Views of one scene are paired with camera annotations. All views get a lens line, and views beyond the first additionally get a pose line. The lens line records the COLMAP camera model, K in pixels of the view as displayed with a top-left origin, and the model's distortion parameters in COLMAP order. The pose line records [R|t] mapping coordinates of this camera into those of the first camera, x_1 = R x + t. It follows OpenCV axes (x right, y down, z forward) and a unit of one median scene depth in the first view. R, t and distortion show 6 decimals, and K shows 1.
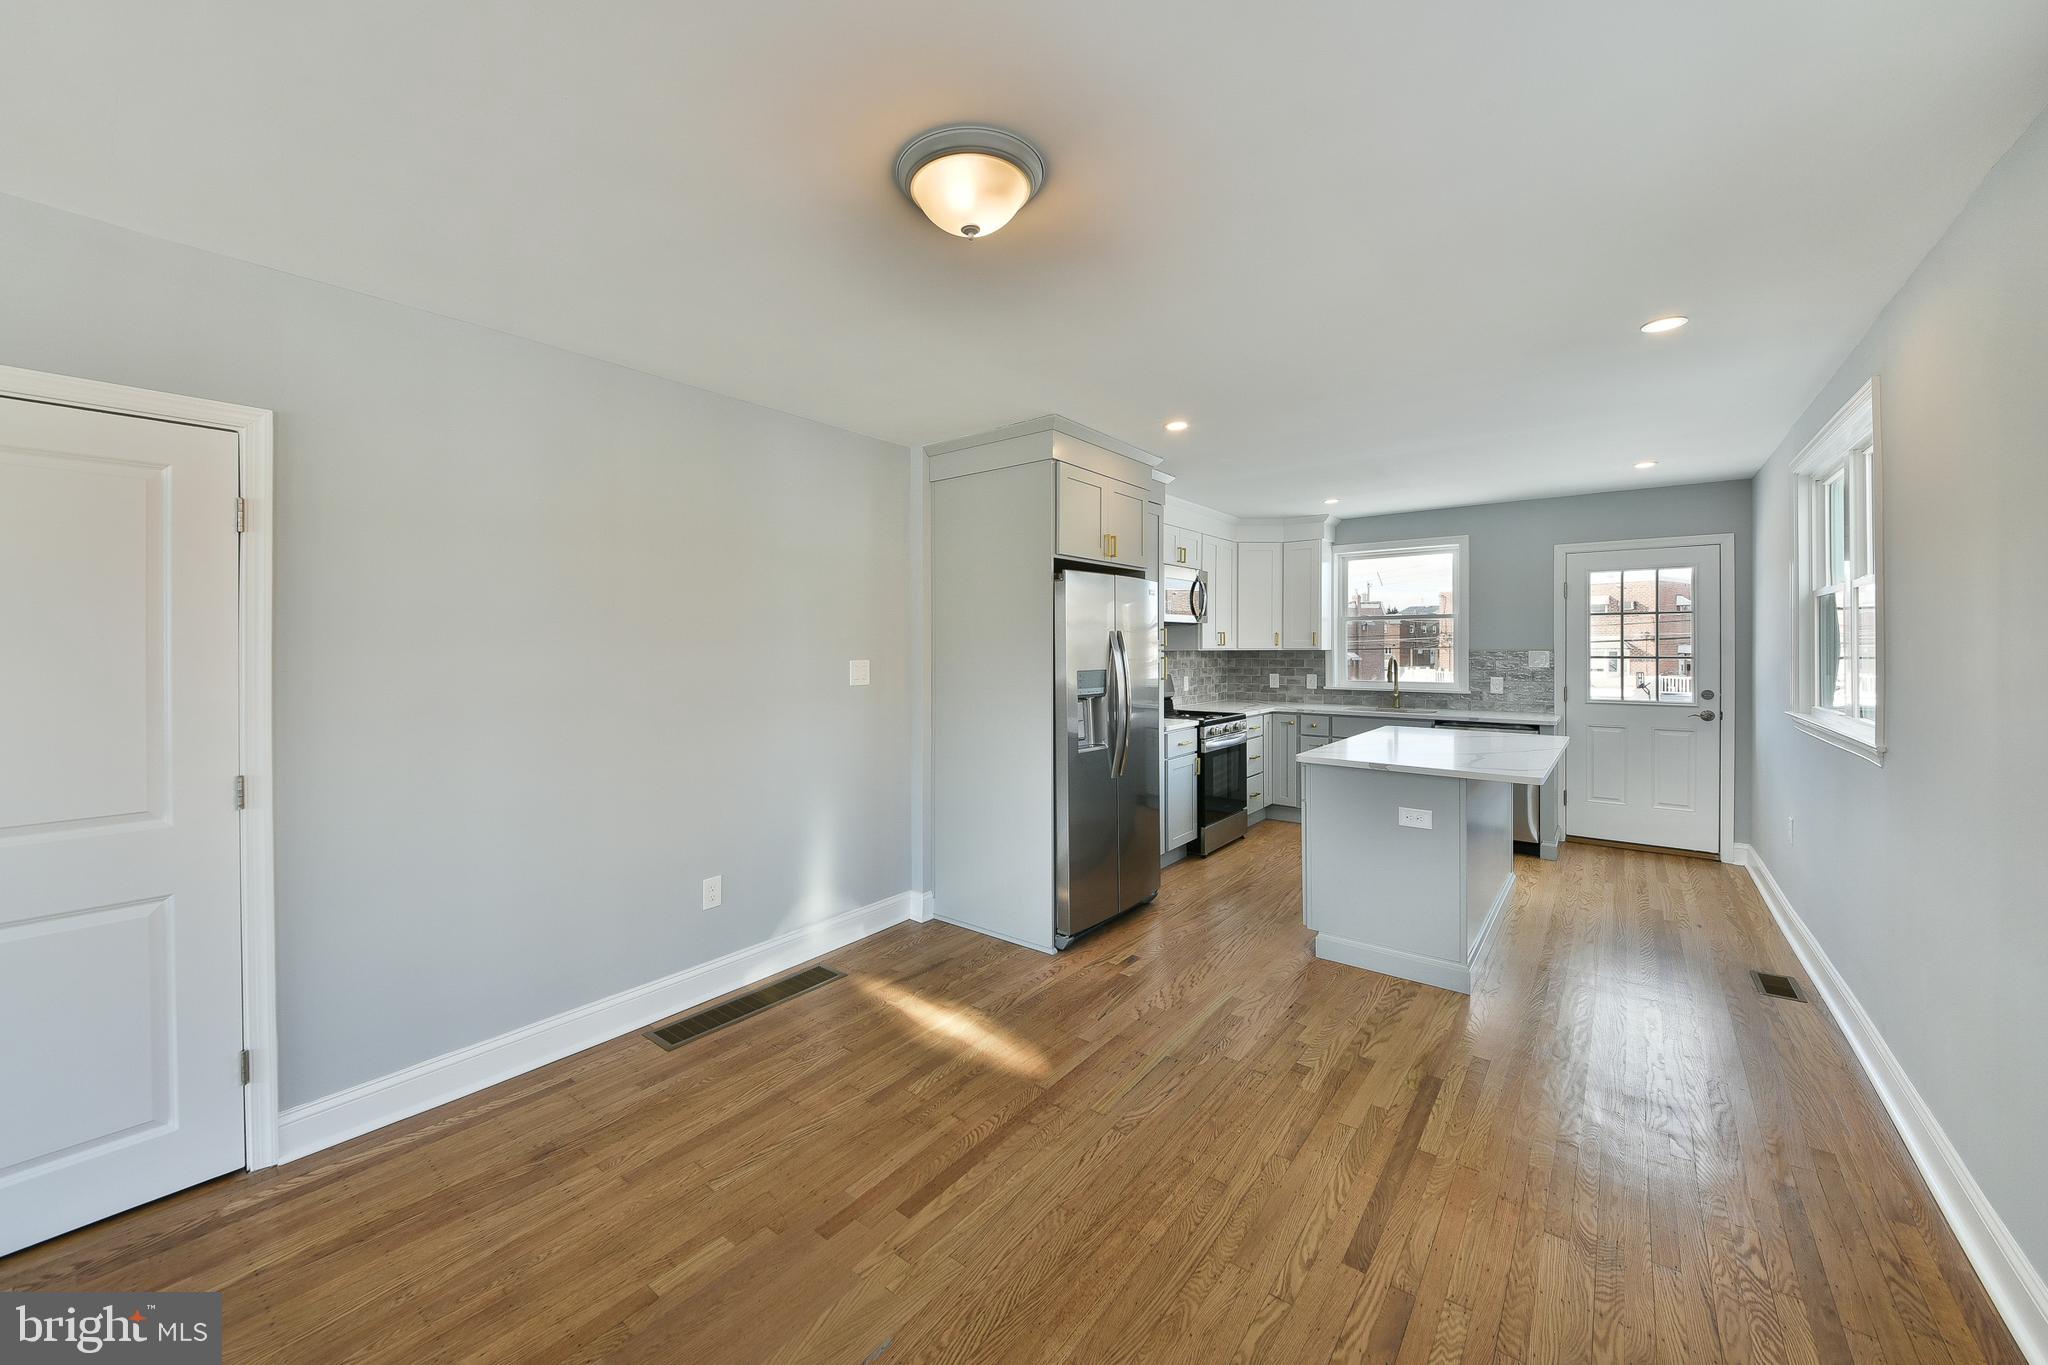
lens RADIAL K [[727.1, 0, 1014.6], [0, 727.1, 641.7], [0, 0, 1]] dist [0.017421, -0.000164]
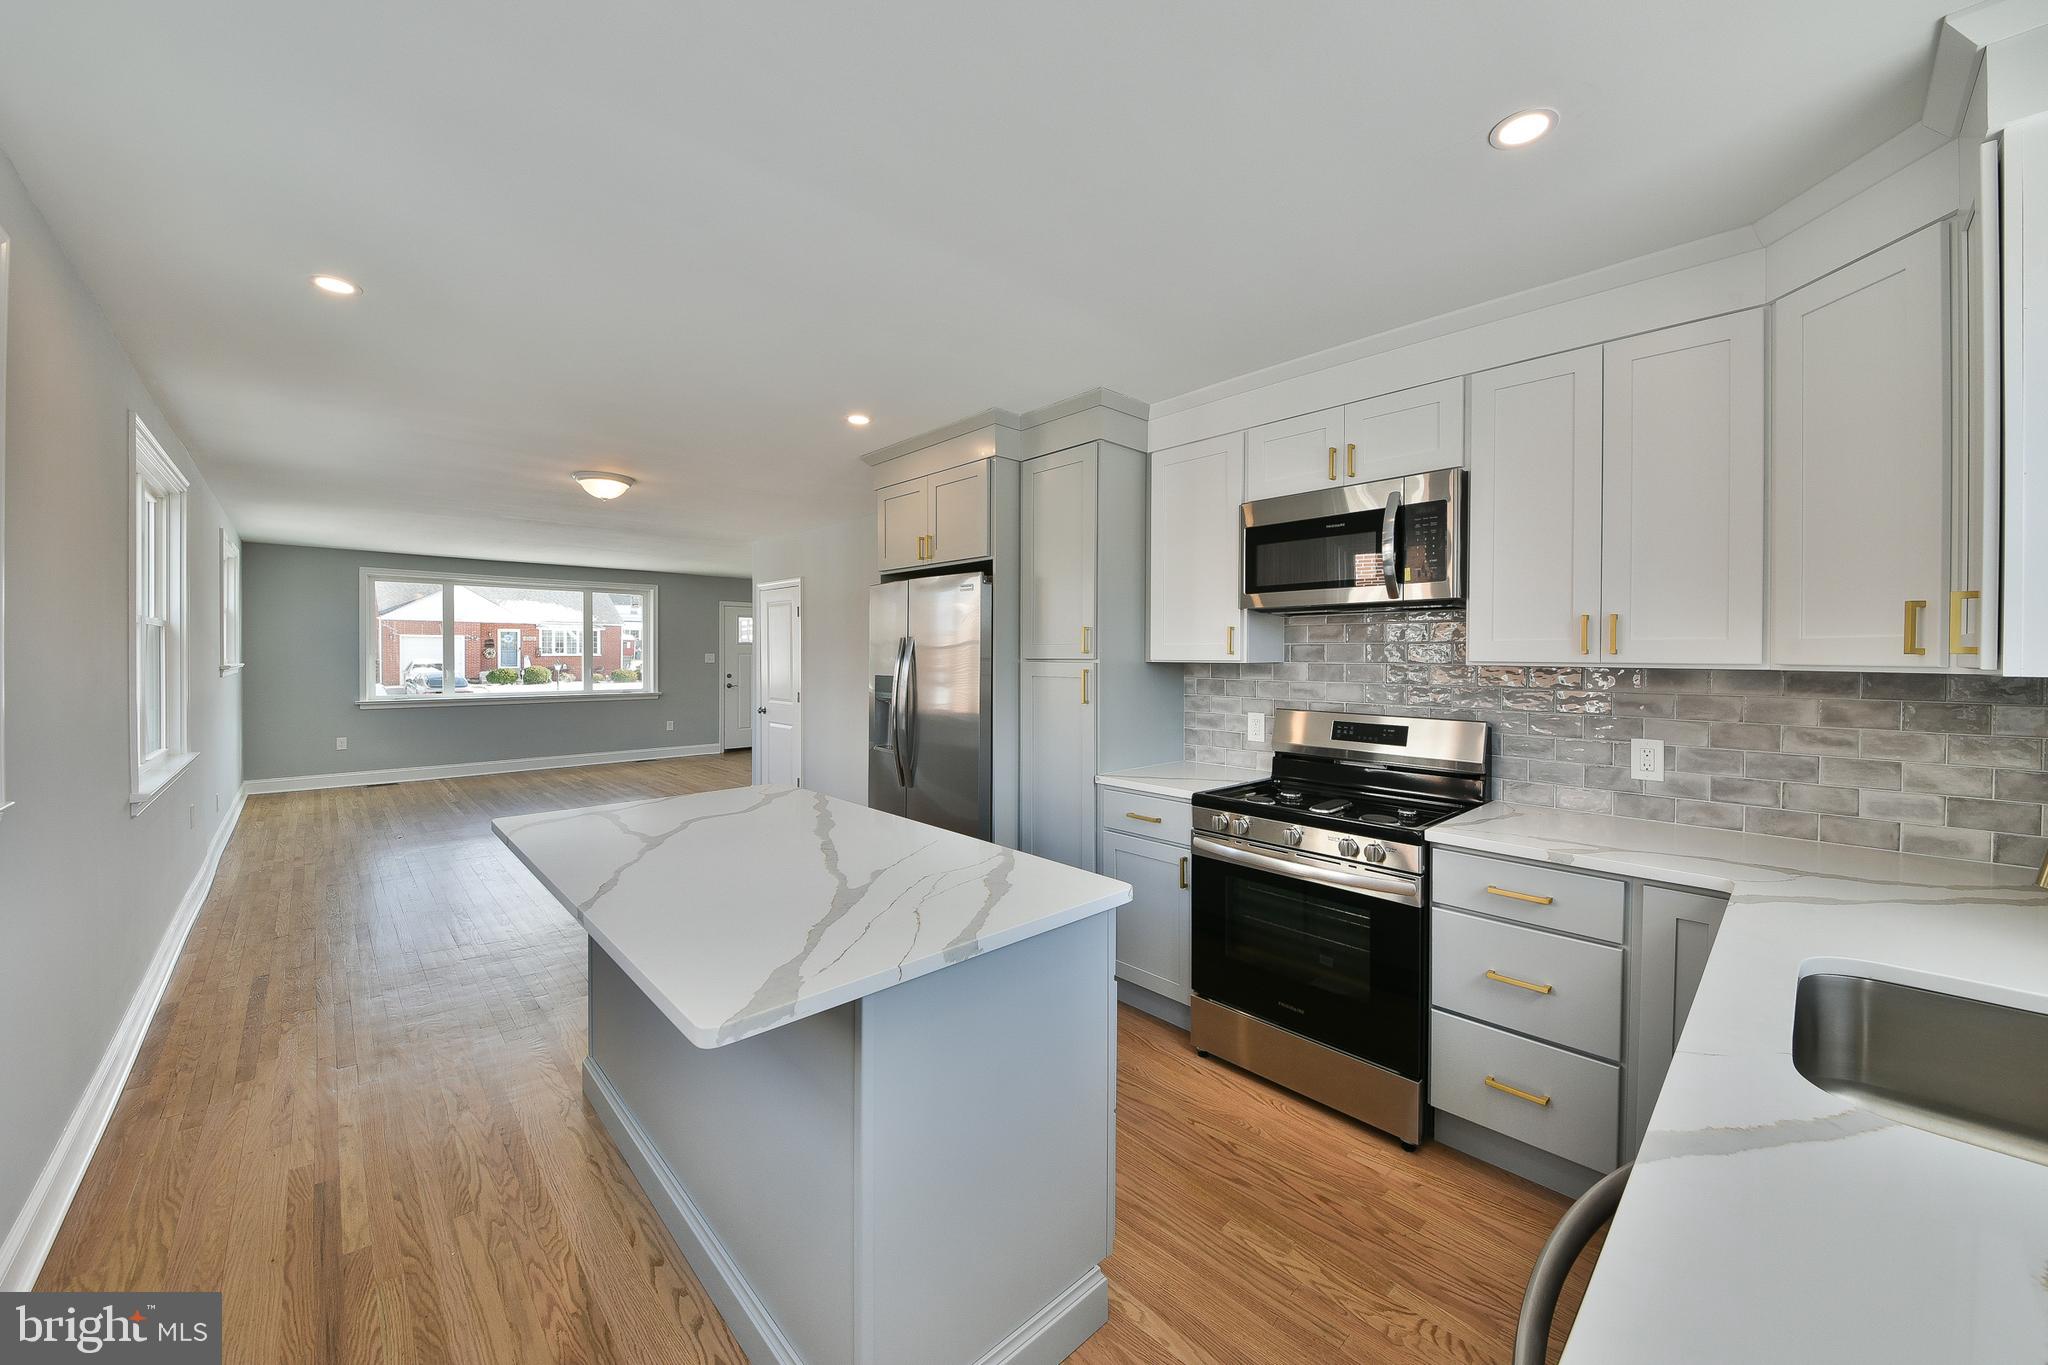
lens RADIAL K [[742.6, 0, 1021.3], [0, 742.6, 662.4], [0, 0, 1]] dist [0.001931, 0.000182]
pose [[-0.117698, 0.003359, -0.993044, 0.839710], [-0.002155, 0.999991, 0.003638, 0.010733], [0.993047, 0.002568, -0.117690, 0.967233]]
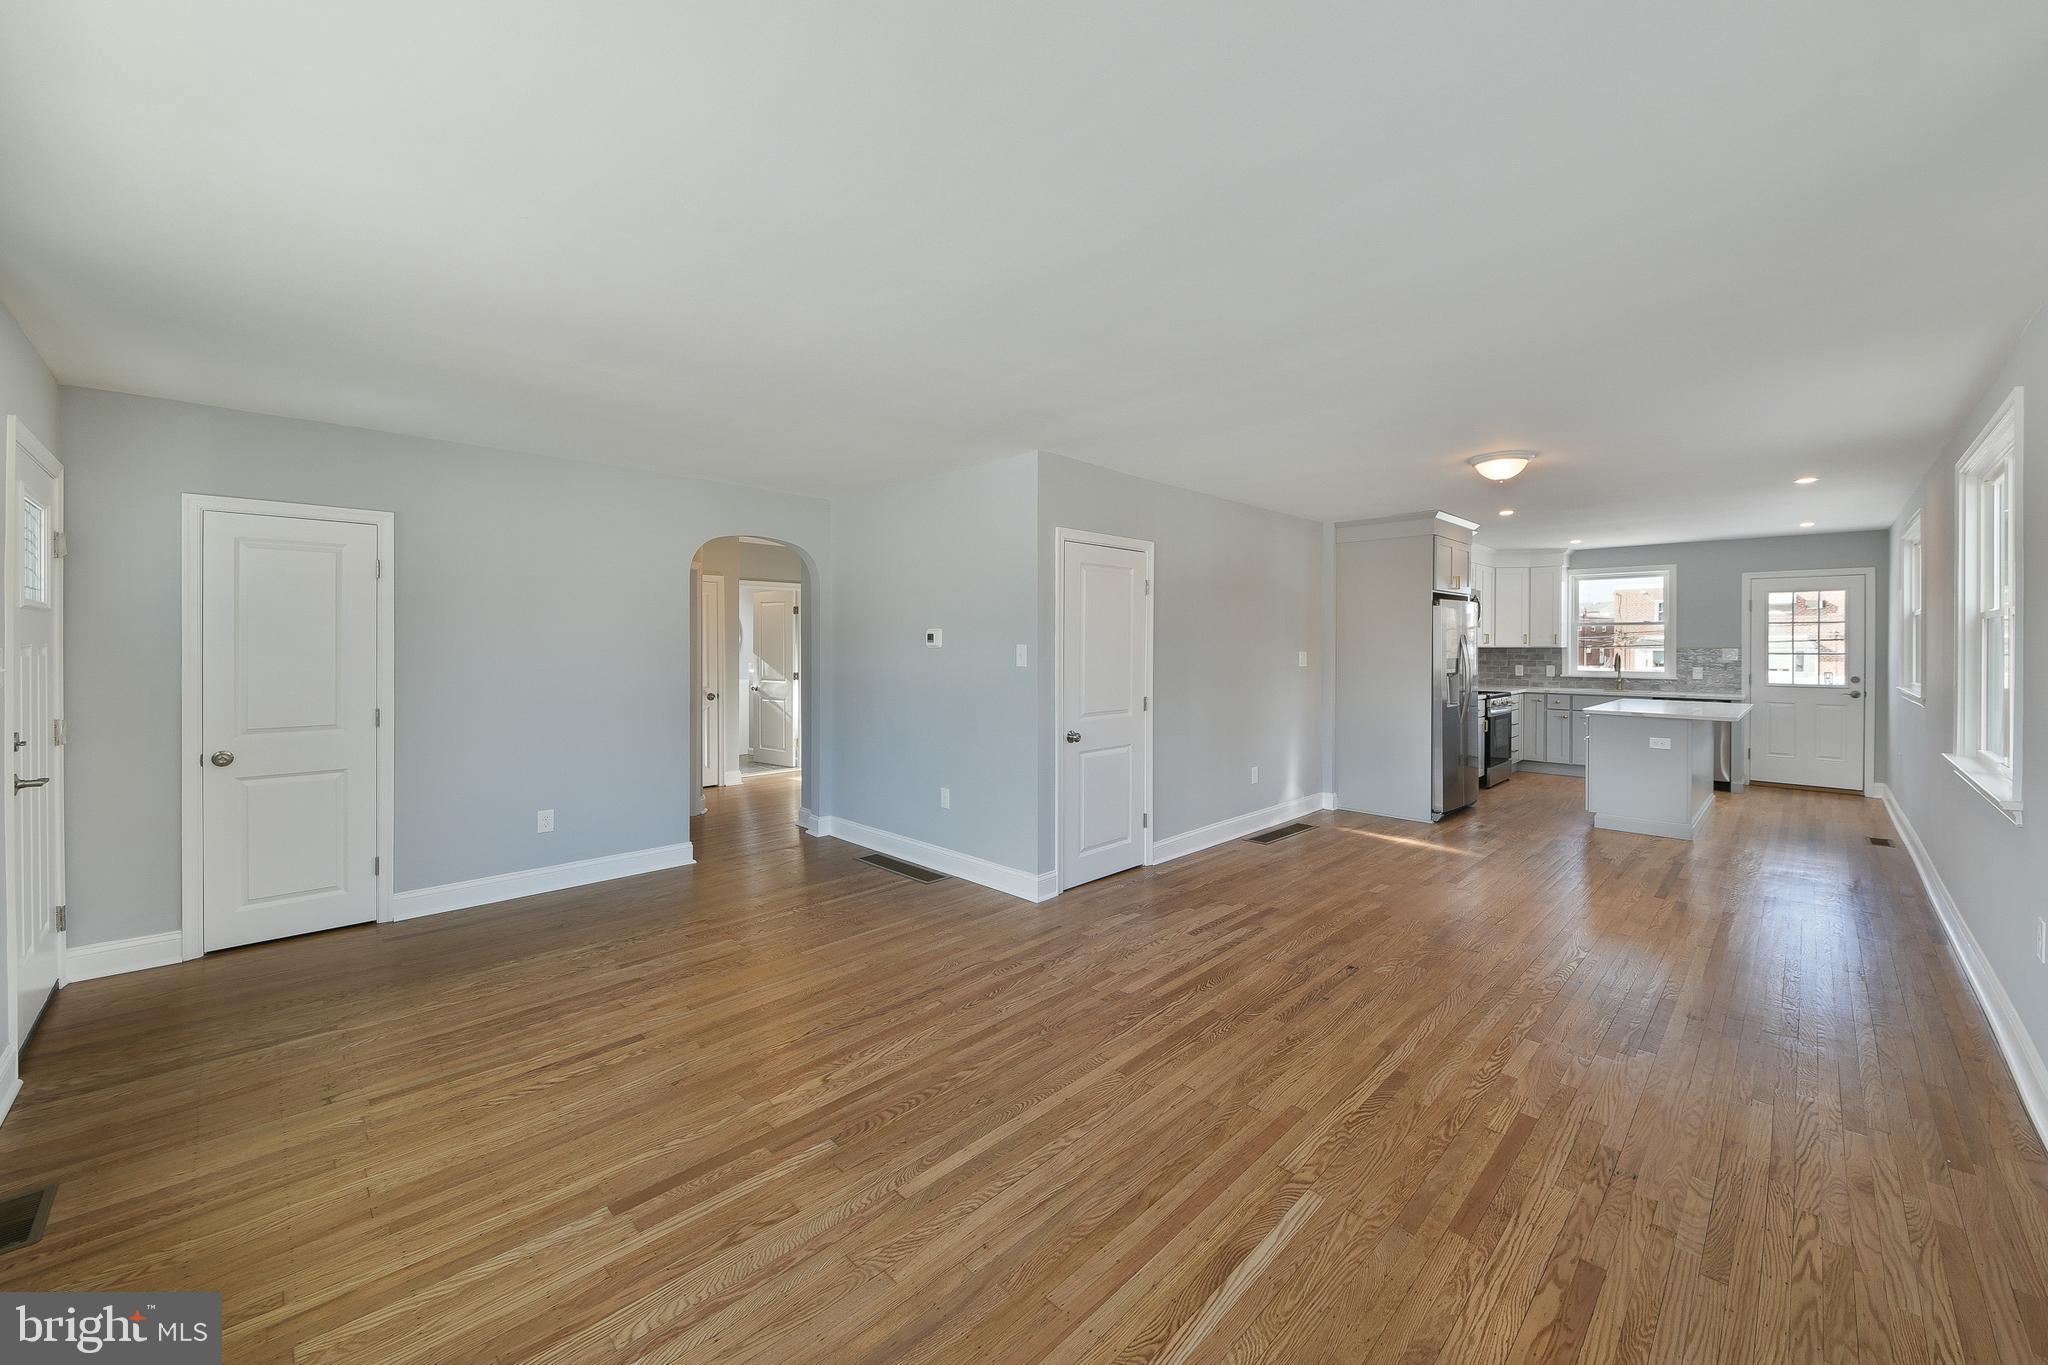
lens RADIAL K [[799.4, 0, 1031.9], [0, 799.4, 639.4], [0, 0, 1]] dist [-0.000114, 0.000112]
pose [[0.996236, 0.002818, -0.086639, -0.495194], [-0.002749, 0.999996, 0.000919, -0.002553], [0.086642, -0.000678, 0.996239, -0.653772]]
